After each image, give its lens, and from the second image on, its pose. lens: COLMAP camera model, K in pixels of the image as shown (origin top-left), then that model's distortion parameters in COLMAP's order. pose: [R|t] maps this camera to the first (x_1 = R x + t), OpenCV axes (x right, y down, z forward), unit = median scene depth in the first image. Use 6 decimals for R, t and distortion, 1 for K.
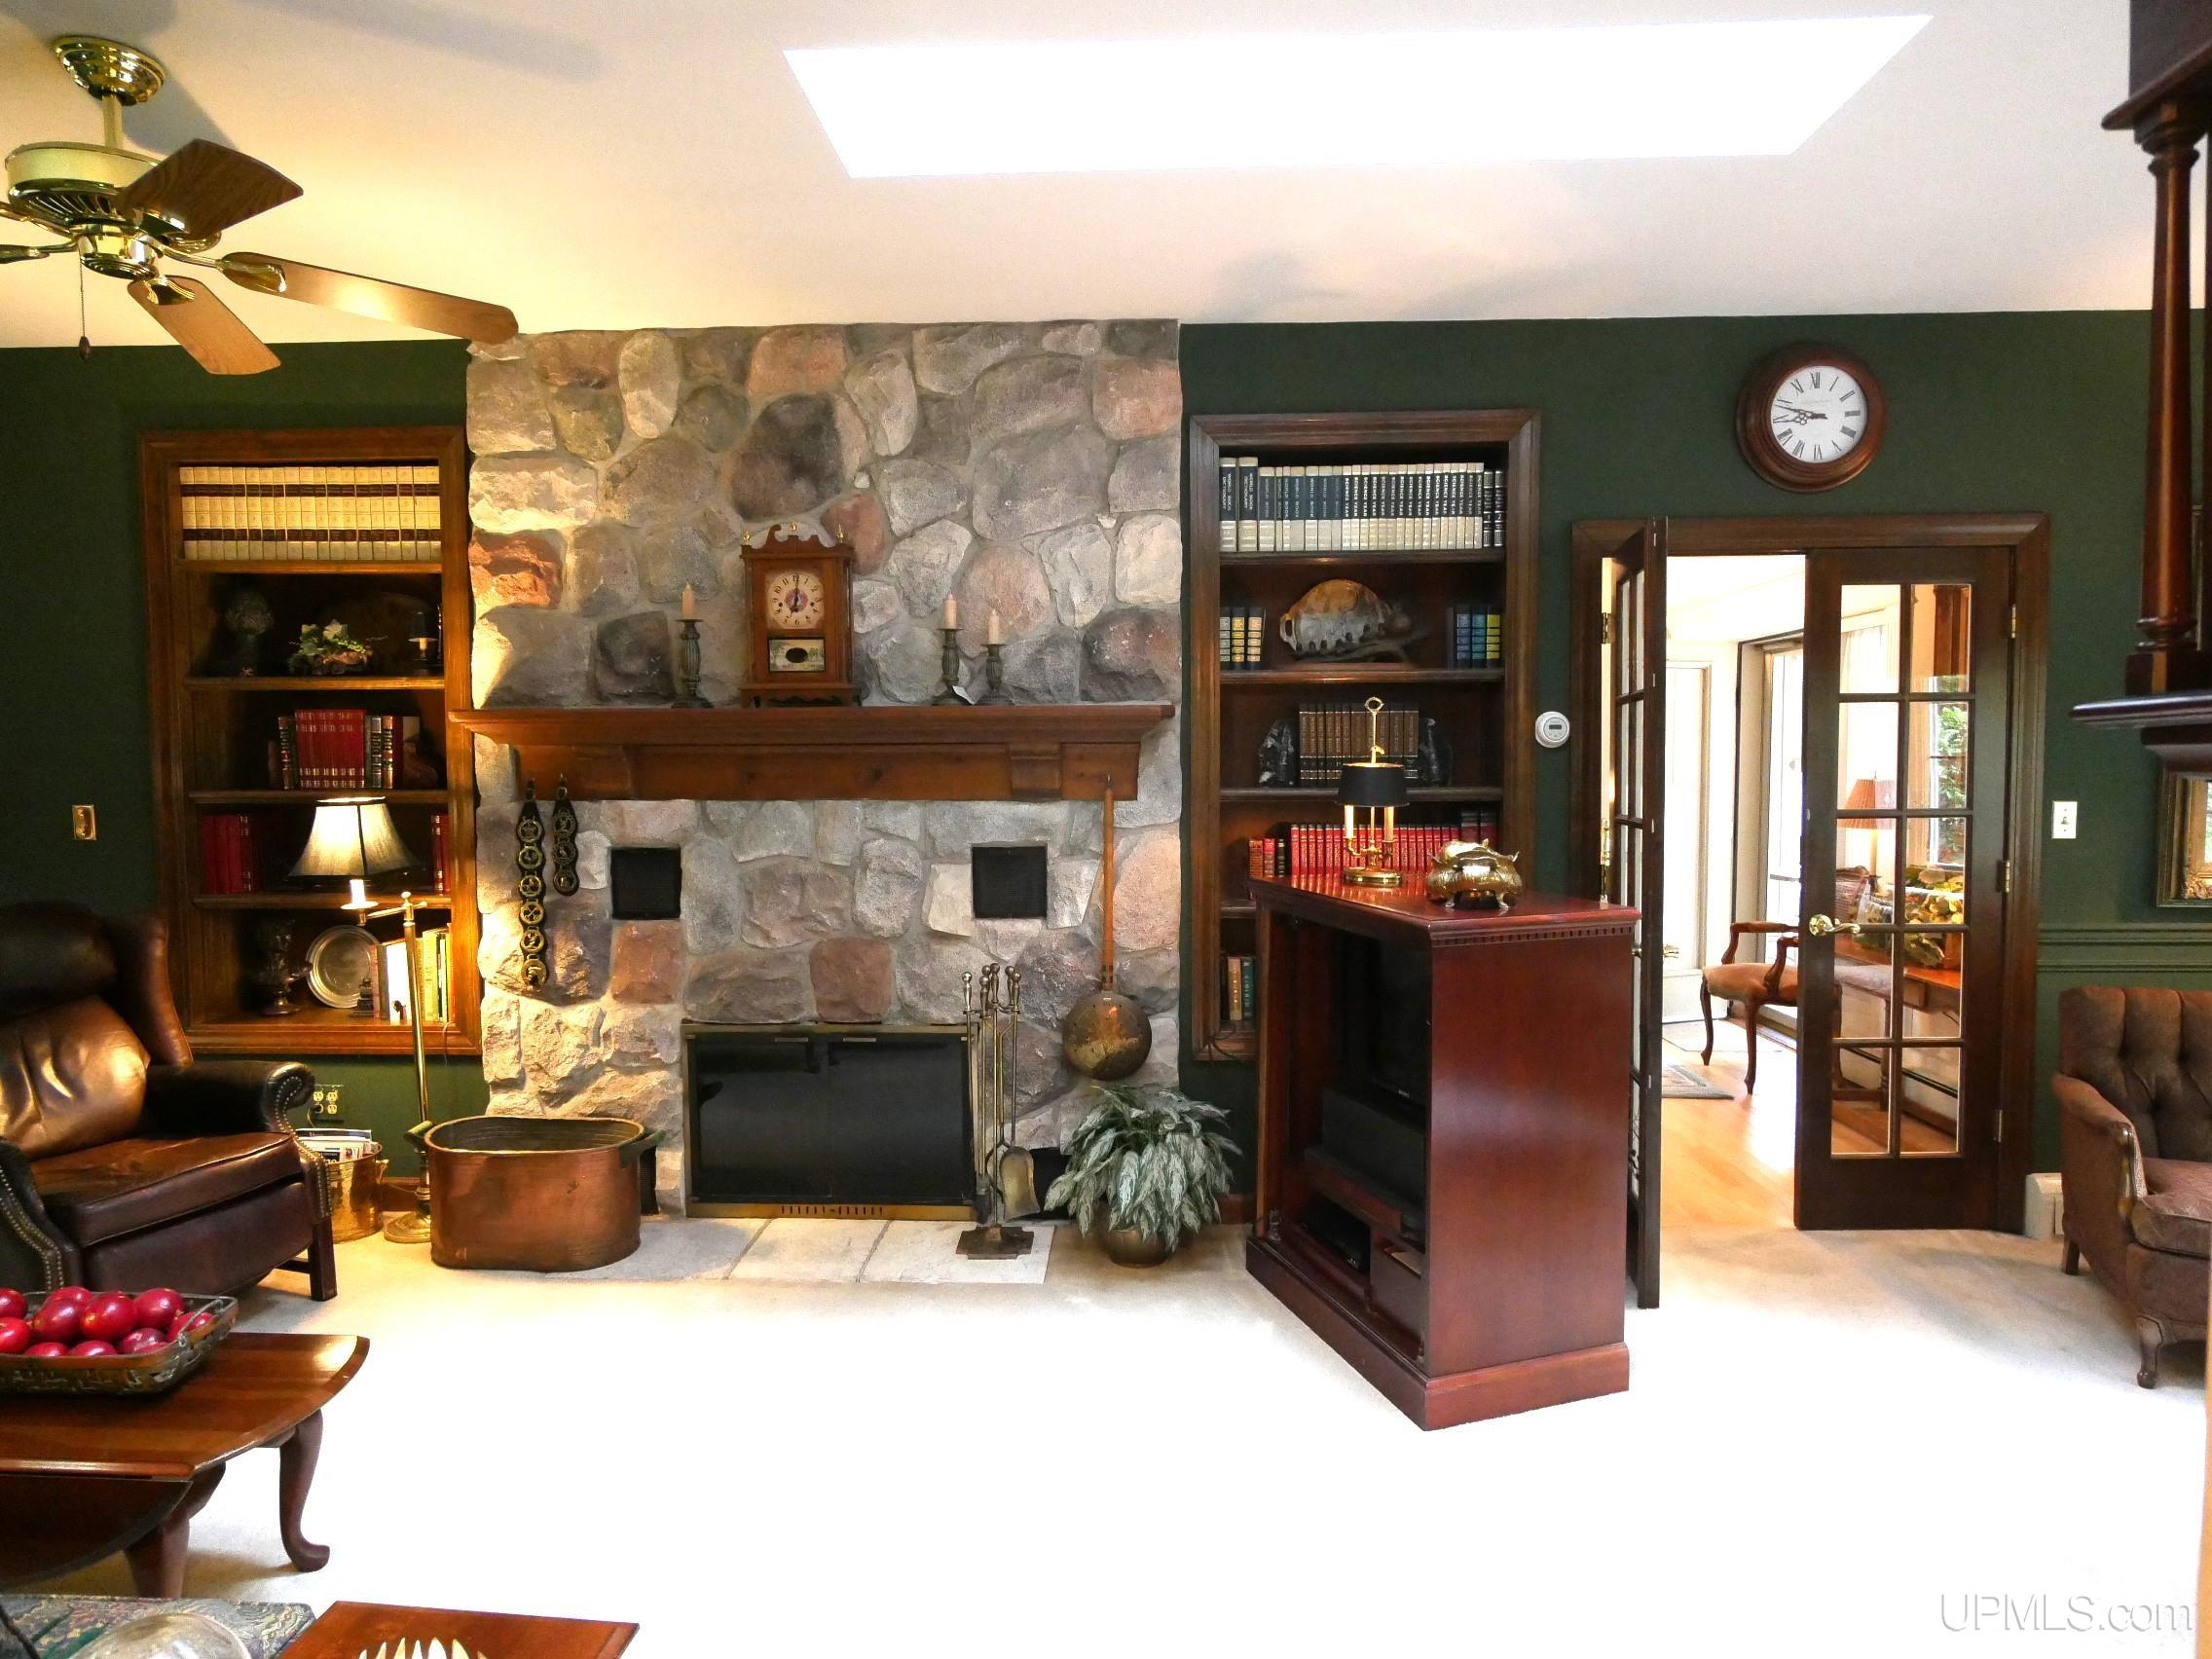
lens RADIAL K [[1321.6, 0, 1095.1], [0, 1321.6, 827.4], [0, 0, 1]] dist [-0.001131, -0.000822]
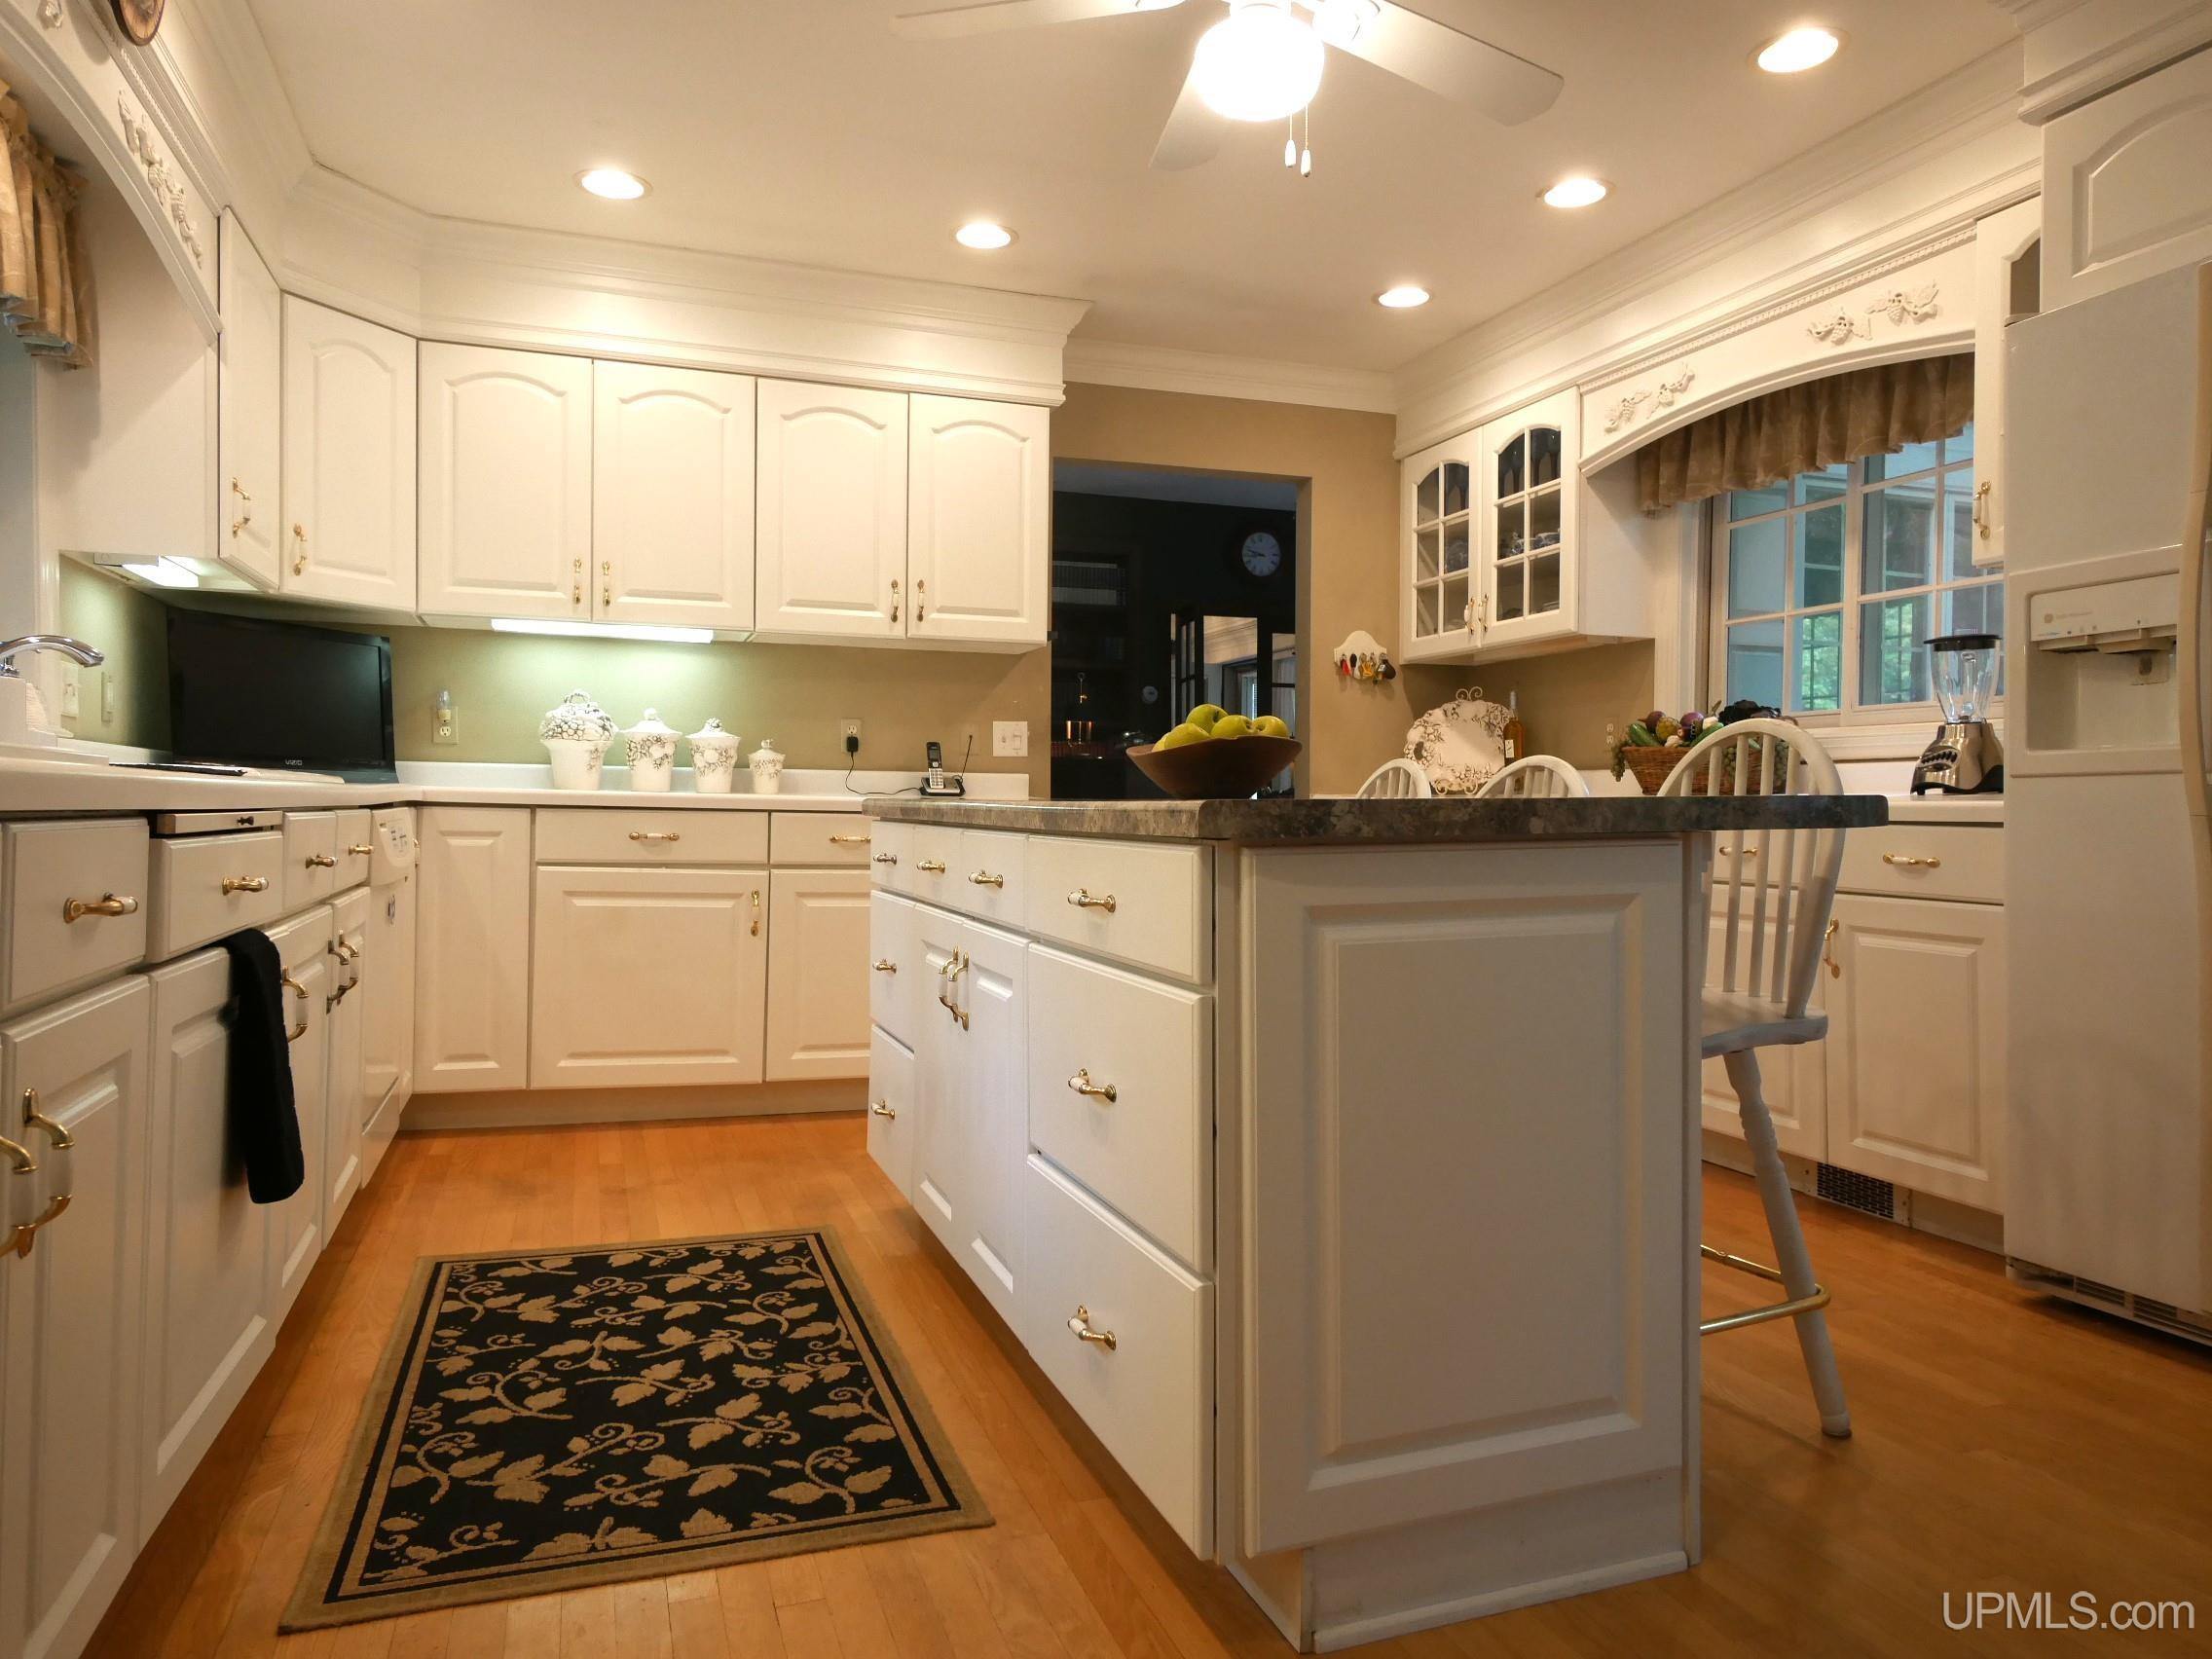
lens RADIAL K [[1435.2, 0, 1106.0], [0, 1435.2, 829.5], [0, 0, 1]] dist [-0.004466, -0.002219]
pose [[0.923866, 0.002165, 0.382709, -0.576125], [0.010393, 0.999473, -0.030743, 0.205046], [-0.382574, 0.032380, 0.923357, -1.040387]]
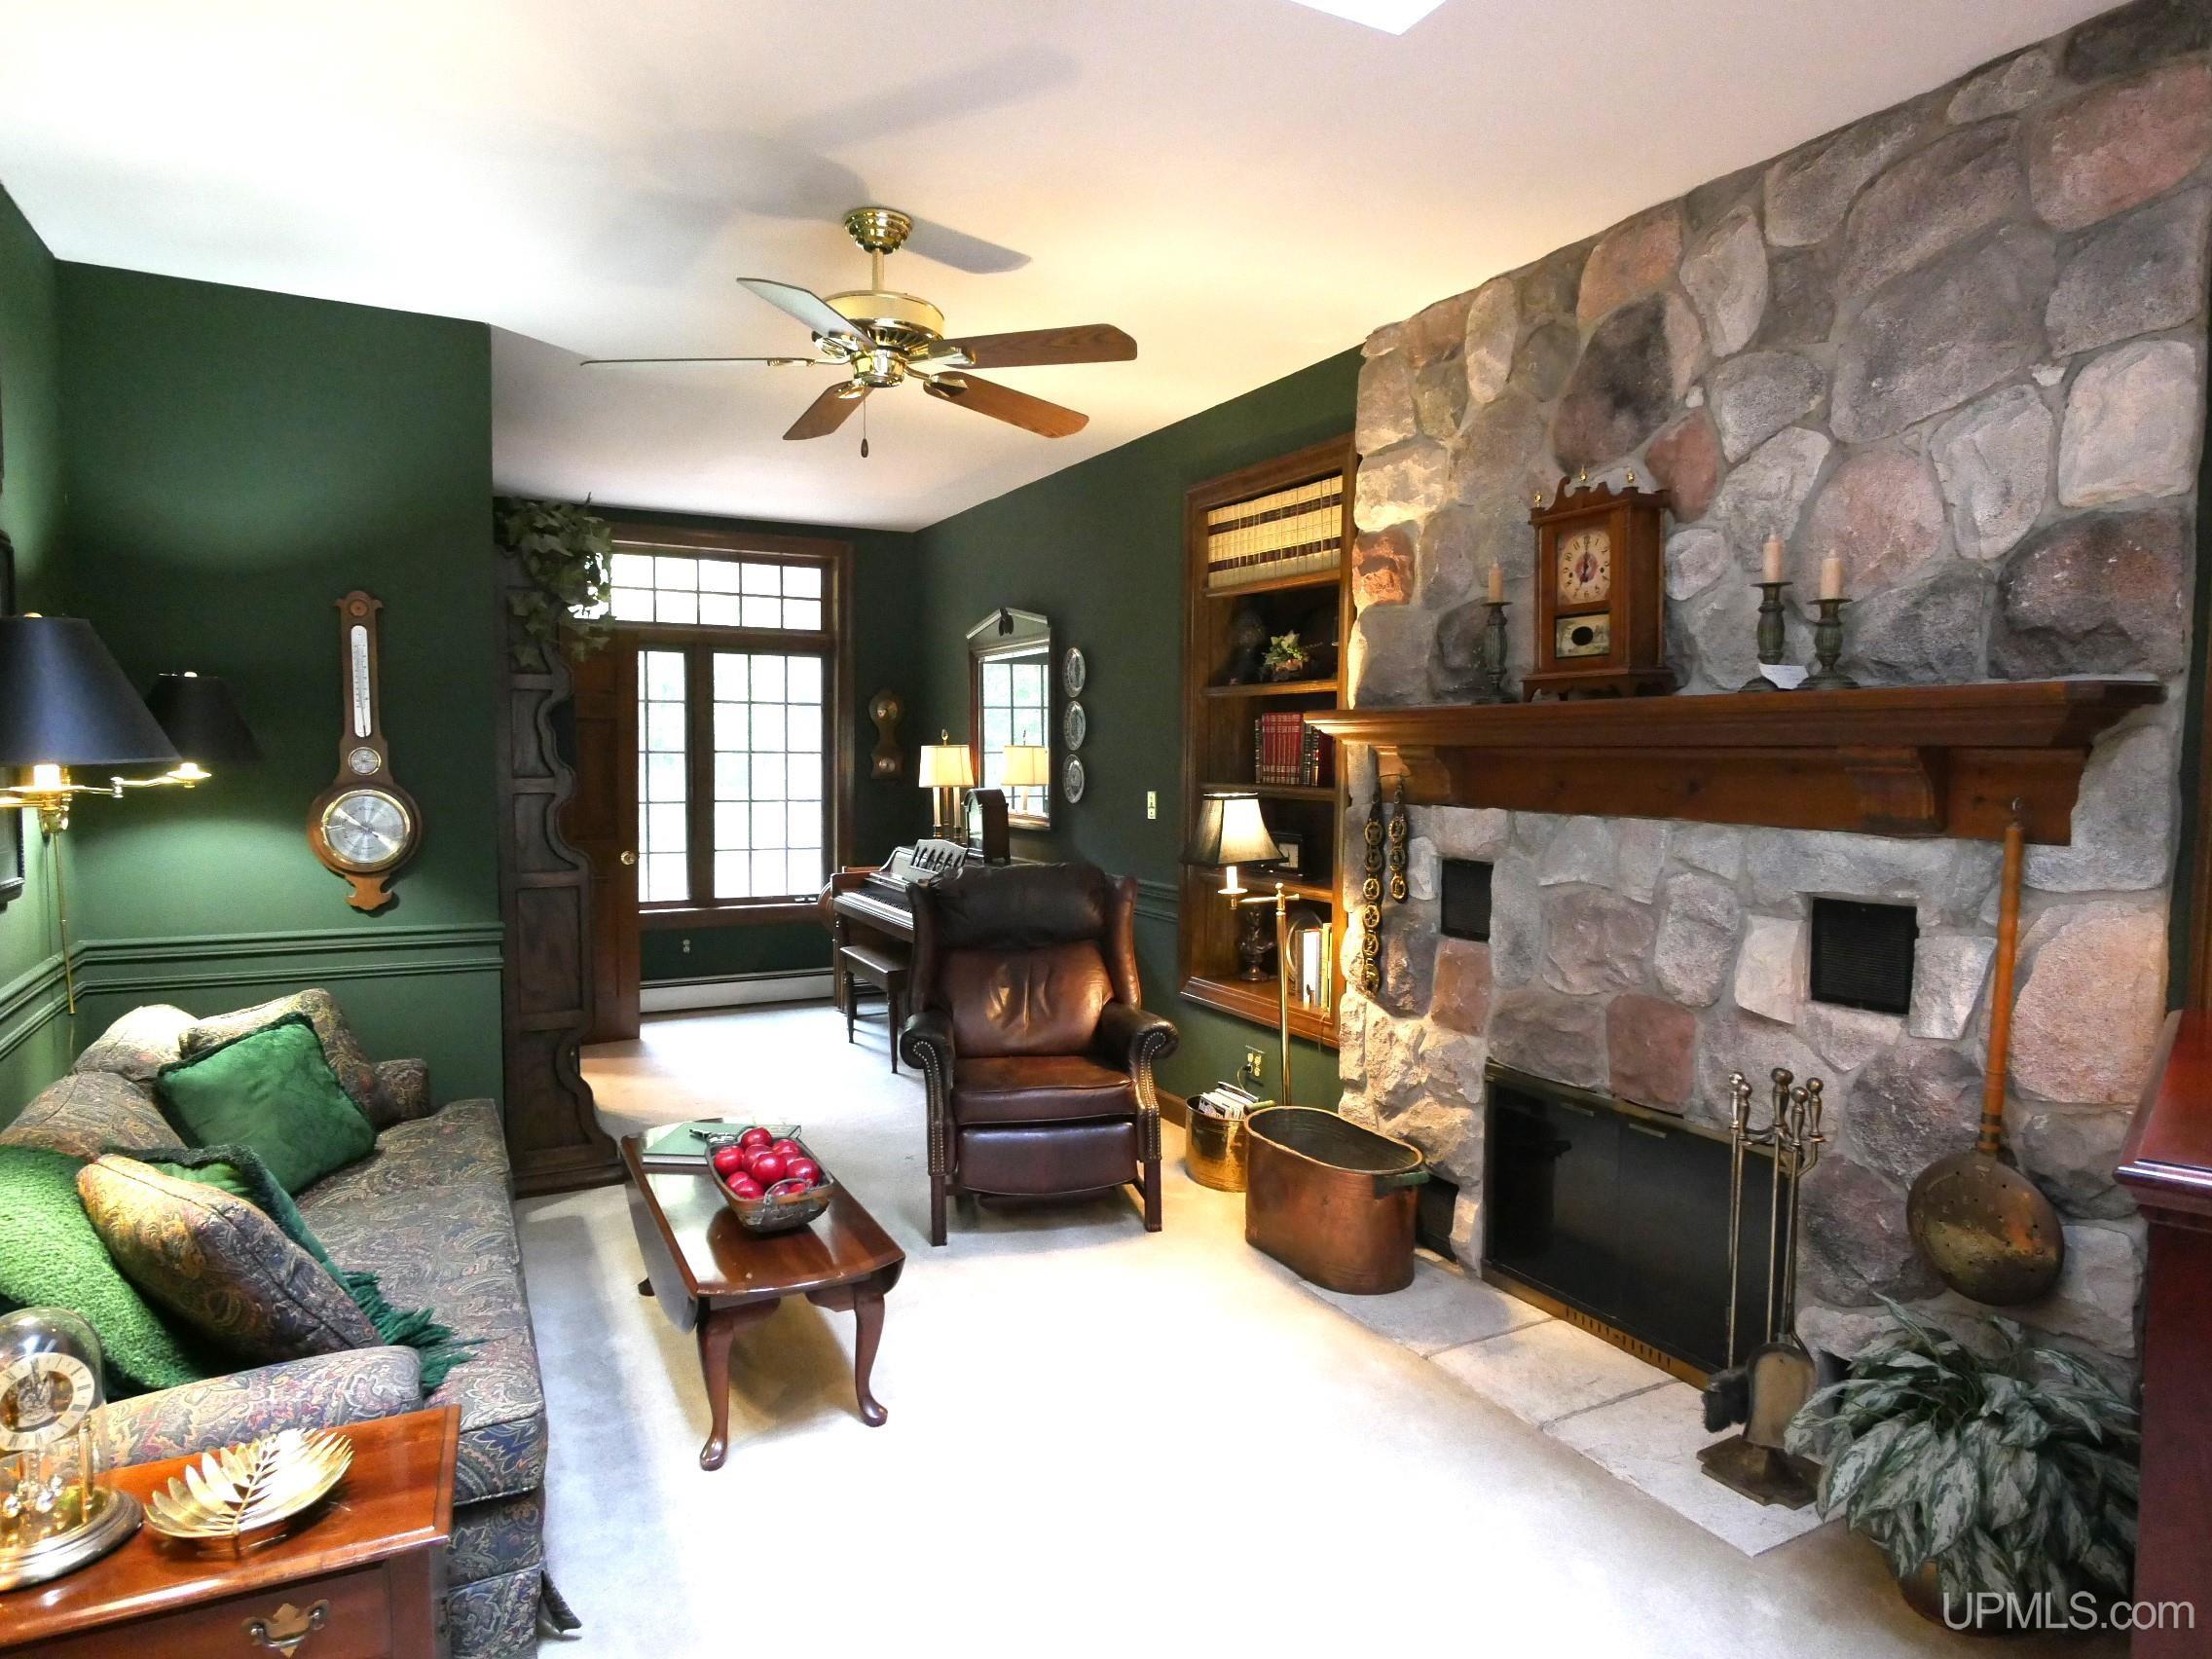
lens RADIAL K [[1321.6, 0, 1095.1], [0, 1321.6, 827.4], [0, 0, 1]] dist [-0.001131, -0.000822]
pose [[0.494361, 0.058596, -0.867280, 0.321492], [-0.054970, 0.997836, 0.036084, -0.025890], [0.867517, 0.029836, 0.496512, 0.335886]]
